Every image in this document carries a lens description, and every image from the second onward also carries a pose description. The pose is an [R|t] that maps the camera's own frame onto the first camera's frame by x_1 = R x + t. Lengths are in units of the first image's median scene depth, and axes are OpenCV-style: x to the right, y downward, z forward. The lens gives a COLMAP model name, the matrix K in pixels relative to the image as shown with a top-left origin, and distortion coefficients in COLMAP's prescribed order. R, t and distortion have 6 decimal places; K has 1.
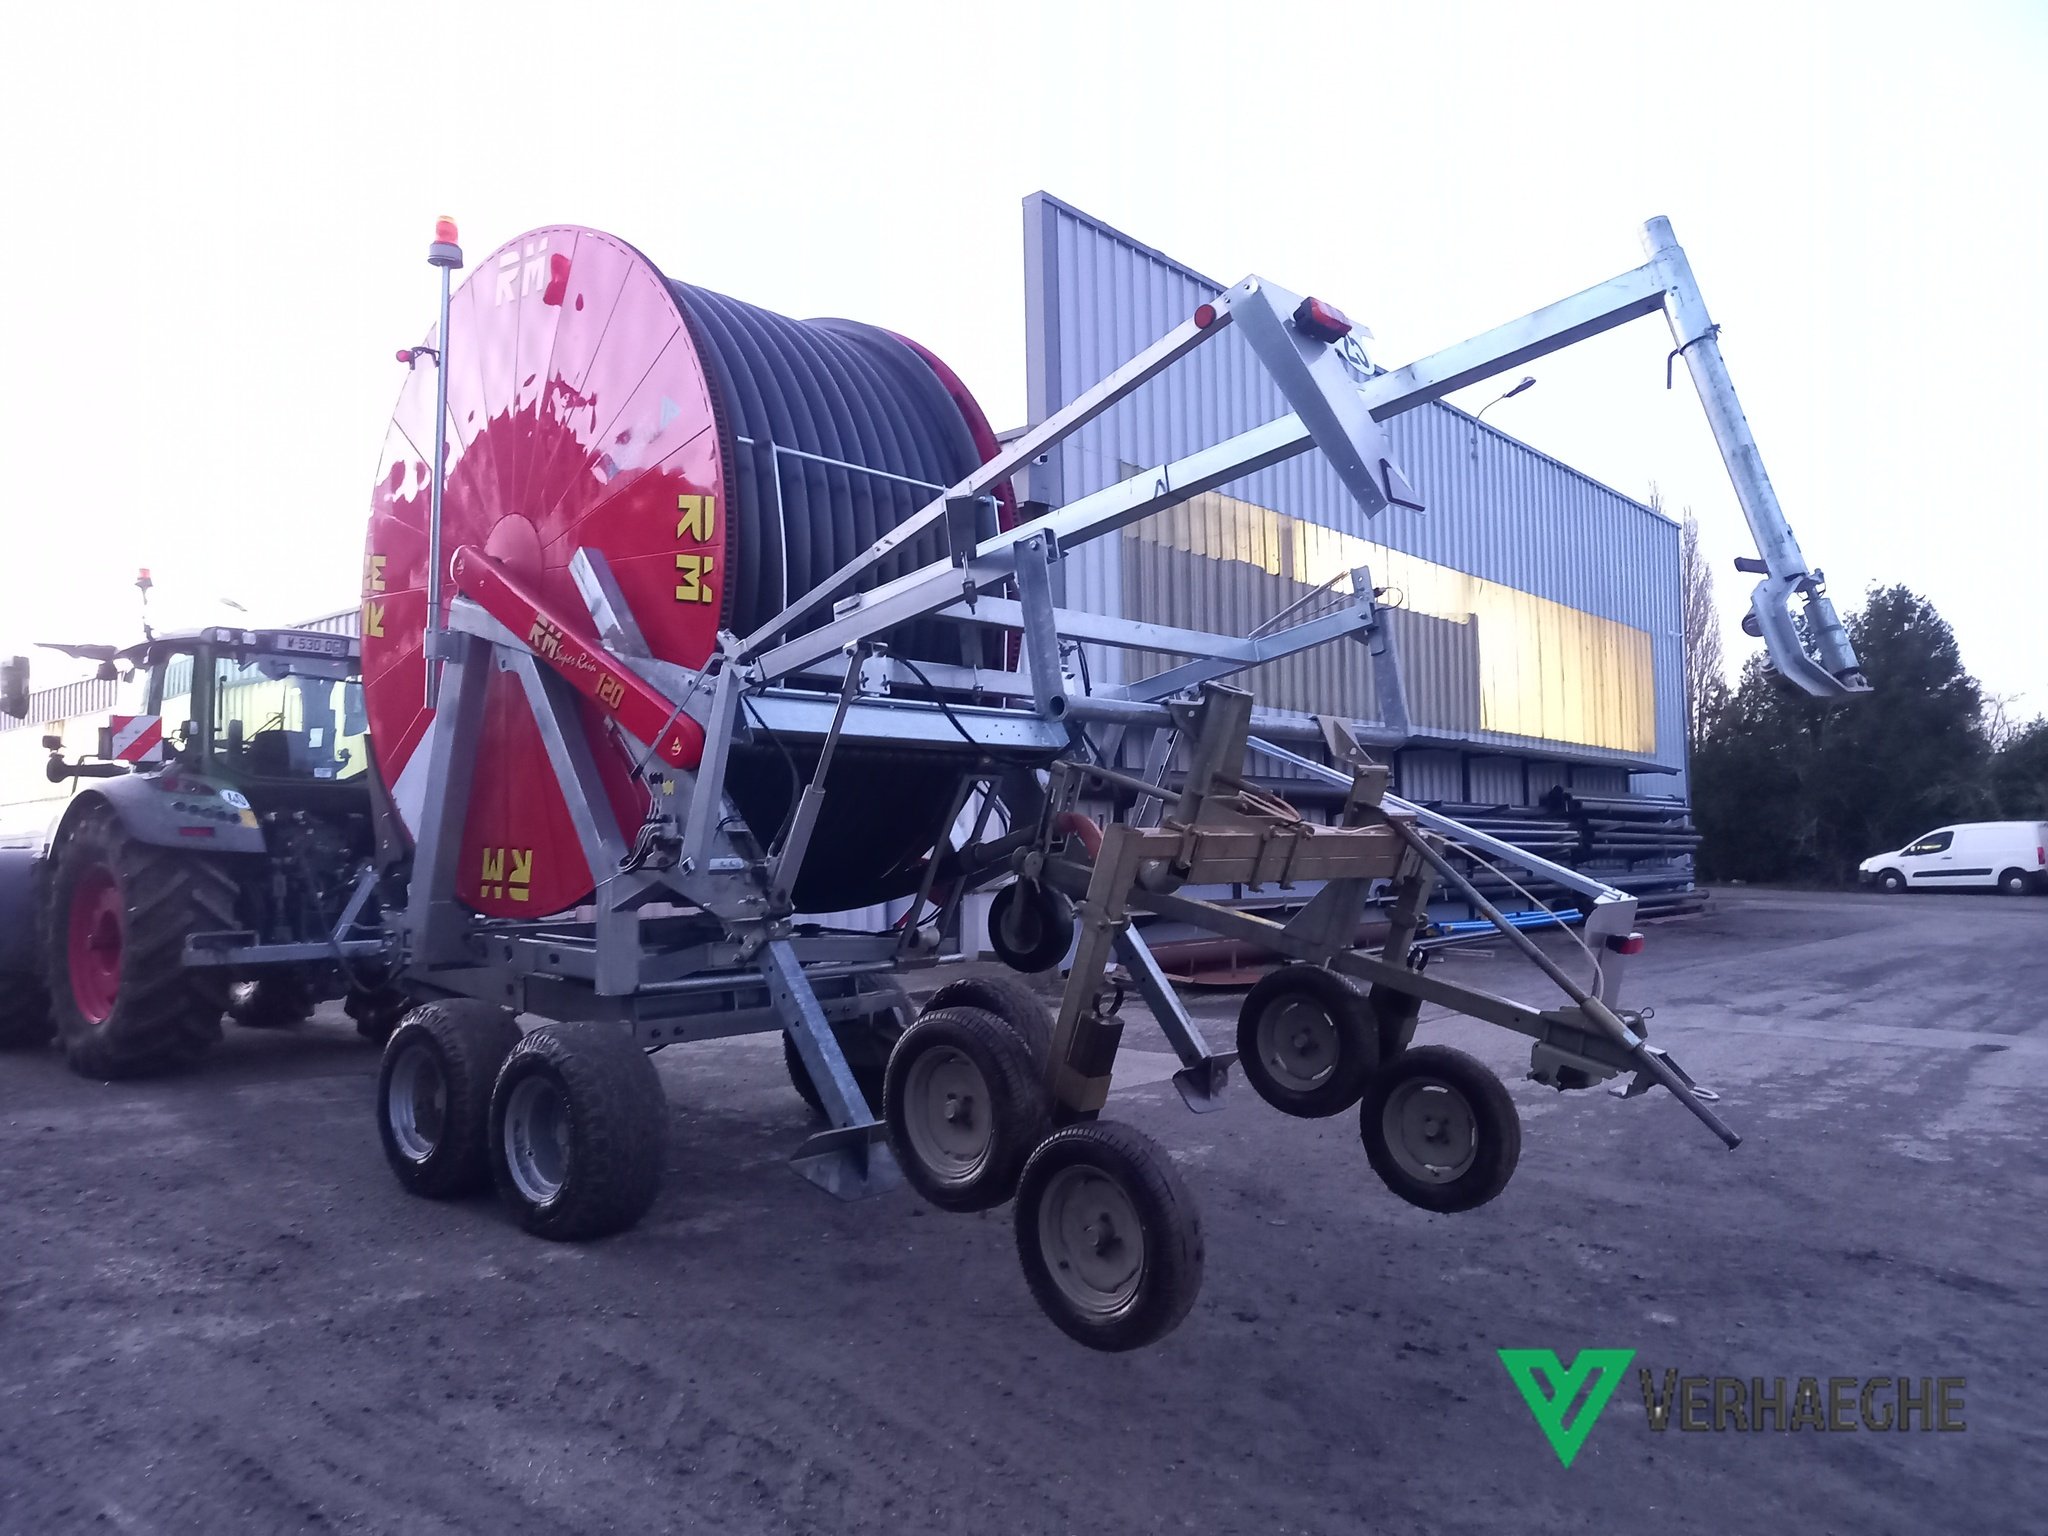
lens RADIAL K [[1499.6, 0, 1024.0], [0, 1499.6, 768.0], [0, 0, 1]] dist [0.040386, -0.002328]
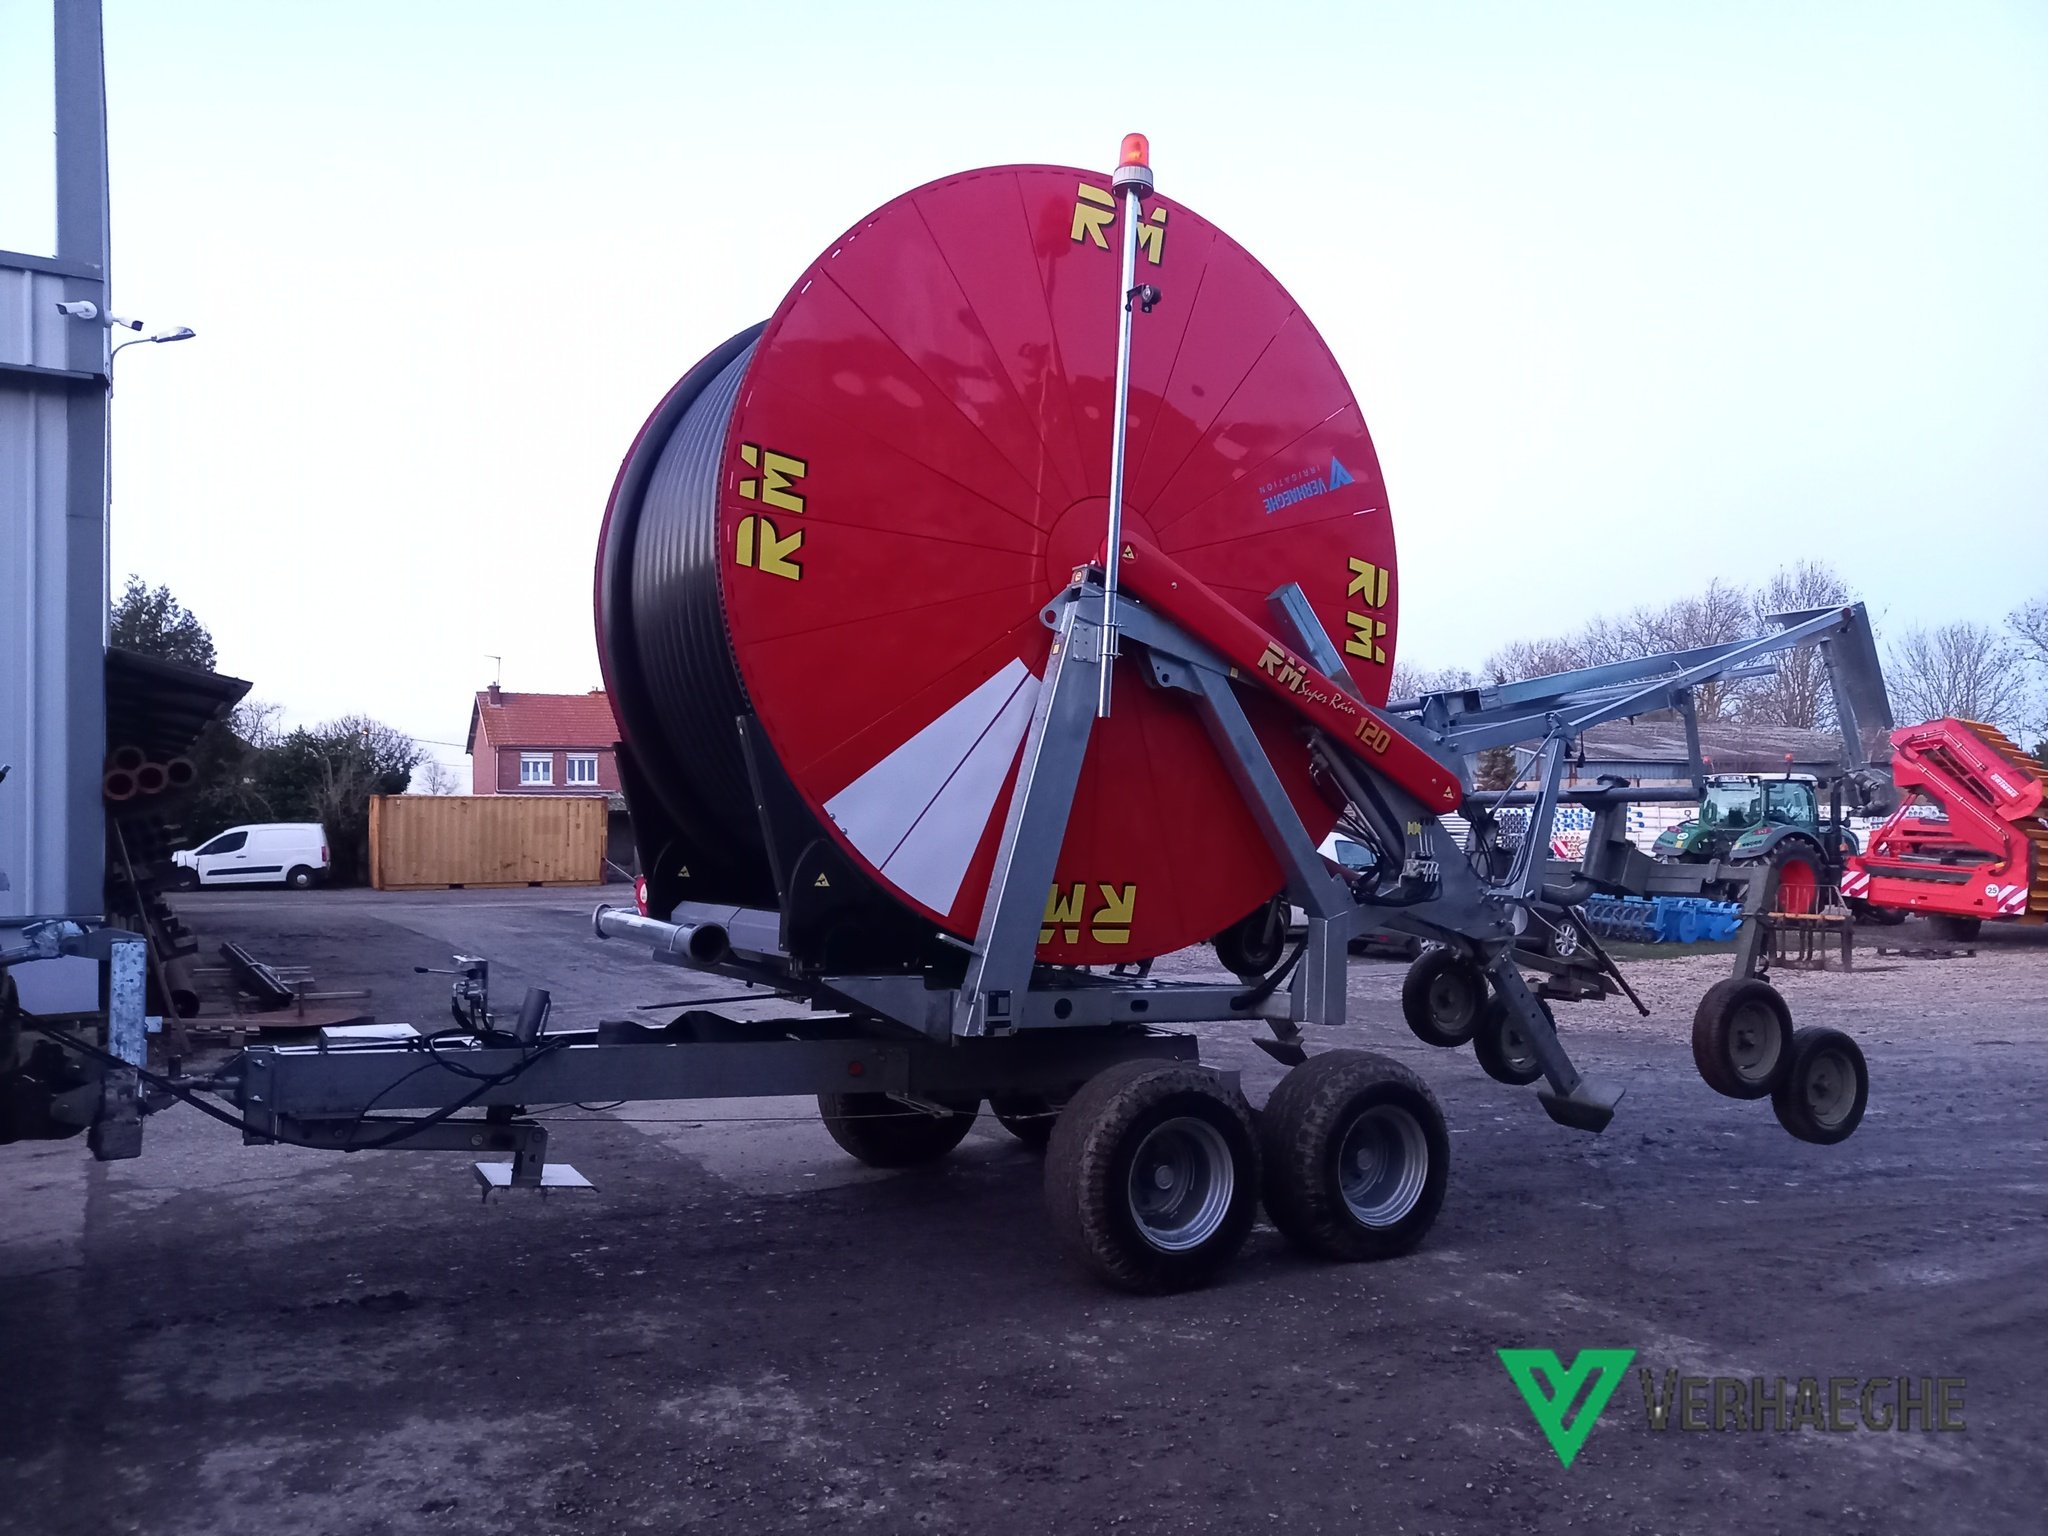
lens RADIAL K [[1499.6, 0, 1024.0], [0, 1499.6, 768.0], [0, 0, 1]] dist [0.040386, -0.002328]
pose [[0.307115, 0.049829, 0.950367, -1.184976], [-0.054976, 0.997890, -0.034554, 0.019322], [-0.950083, -0.041635, 0.309206, 0.786149]]
